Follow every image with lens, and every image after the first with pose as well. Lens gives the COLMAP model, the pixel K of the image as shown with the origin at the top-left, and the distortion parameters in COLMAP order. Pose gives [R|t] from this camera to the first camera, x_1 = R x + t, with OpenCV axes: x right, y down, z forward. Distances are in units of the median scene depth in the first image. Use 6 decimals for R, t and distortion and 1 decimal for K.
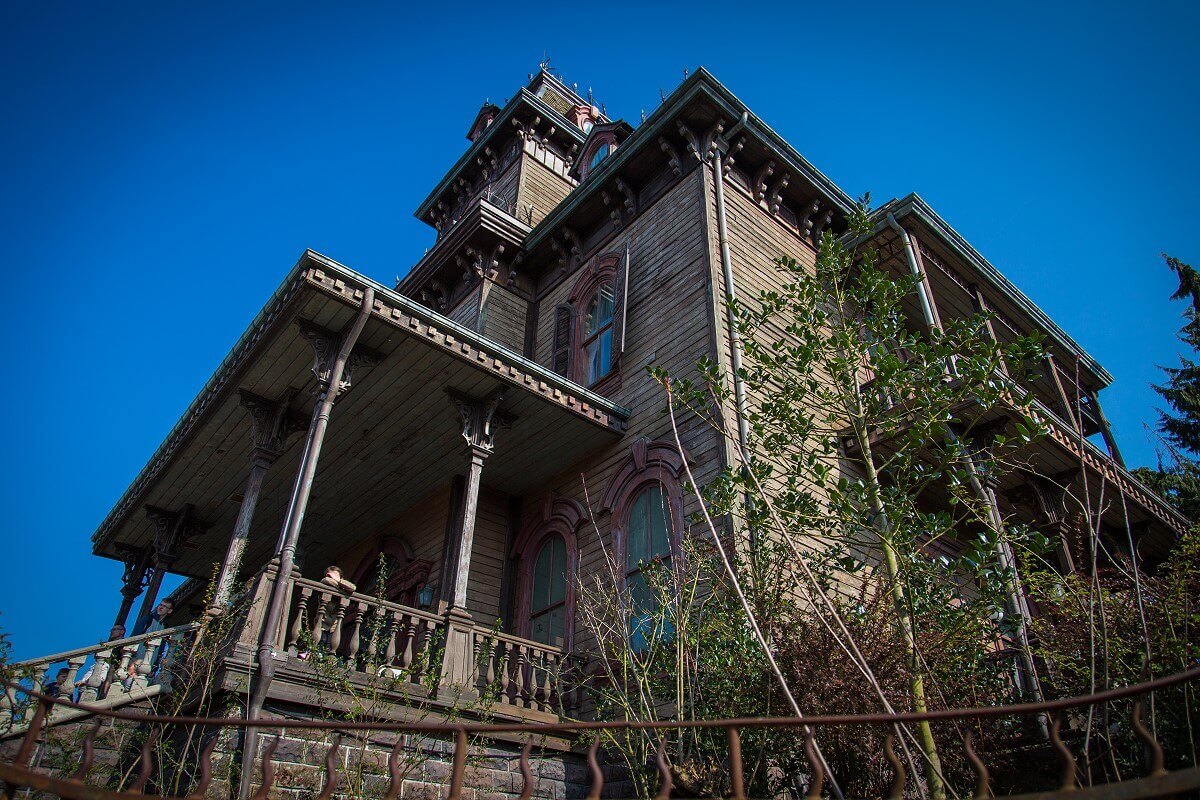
lens RADIAL K [[797.1, 0, 597.8], [0, 797.1, 401.2], [0, 0, 1]] dist [0.002948, -0.000057]
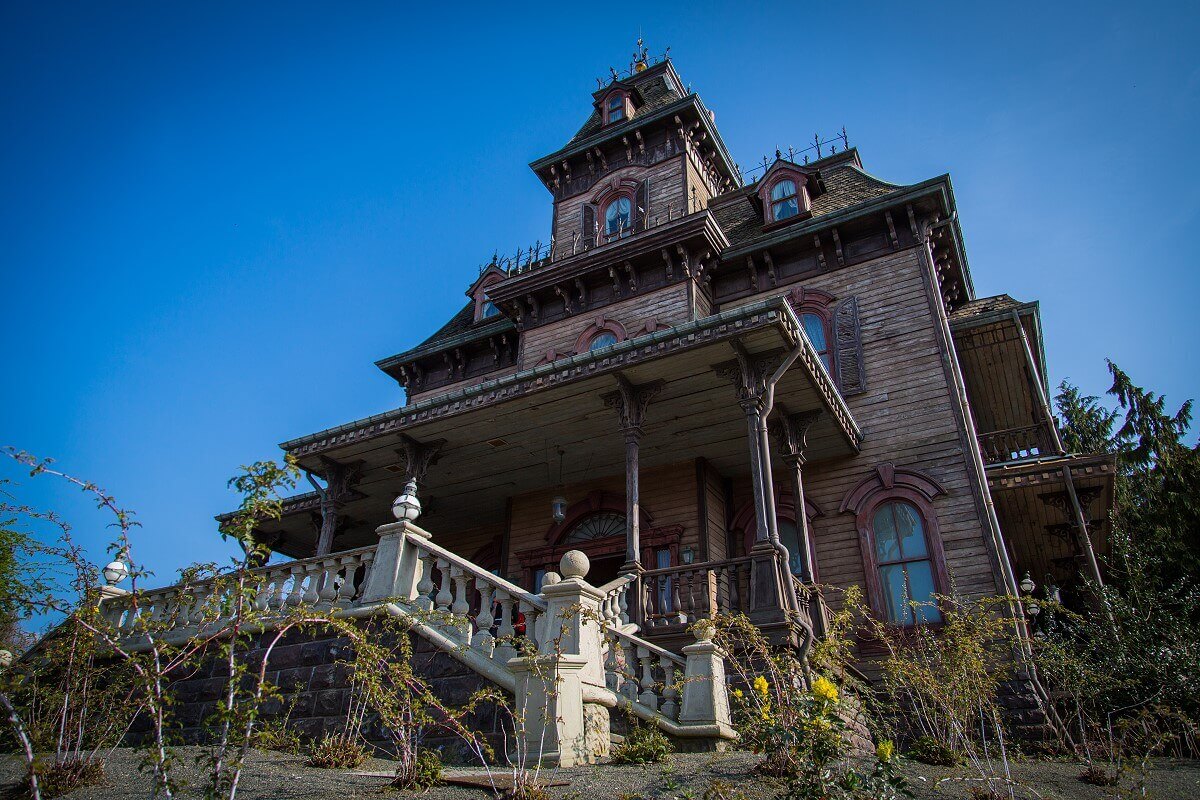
lens RADIAL K [[797.1, 0, 603.4], [0, 797.1, 402.3], [0, 0, 1]] dist [0.002948, -0.000057]
pose [[0.932971, 0.170404, 0.317062, -0.718176], [-0.202666, 0.976637, 0.071465, -0.044202], [-0.297476, -0.130933, 0.945708, -0.080701]]
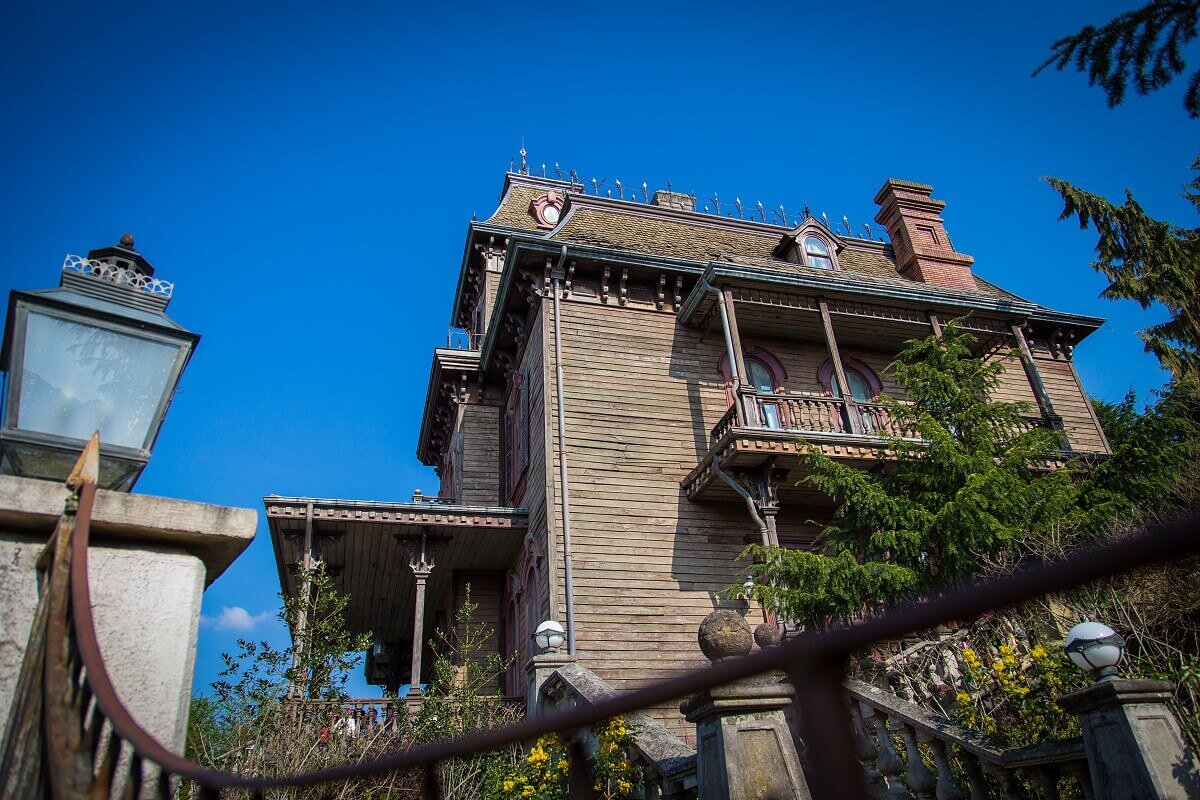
lens RADIAL K [[797.1, 0, 599.6], [0, 797.1, 398.8], [0, 0, 1]] dist [0.002948, -0.000057]
pose [[0.904763, -0.277618, -0.323006, 0.601659], [0.304474, 0.951888, 0.034721, -0.165897], [0.297826, -0.129761, 0.945760, -0.214264]]
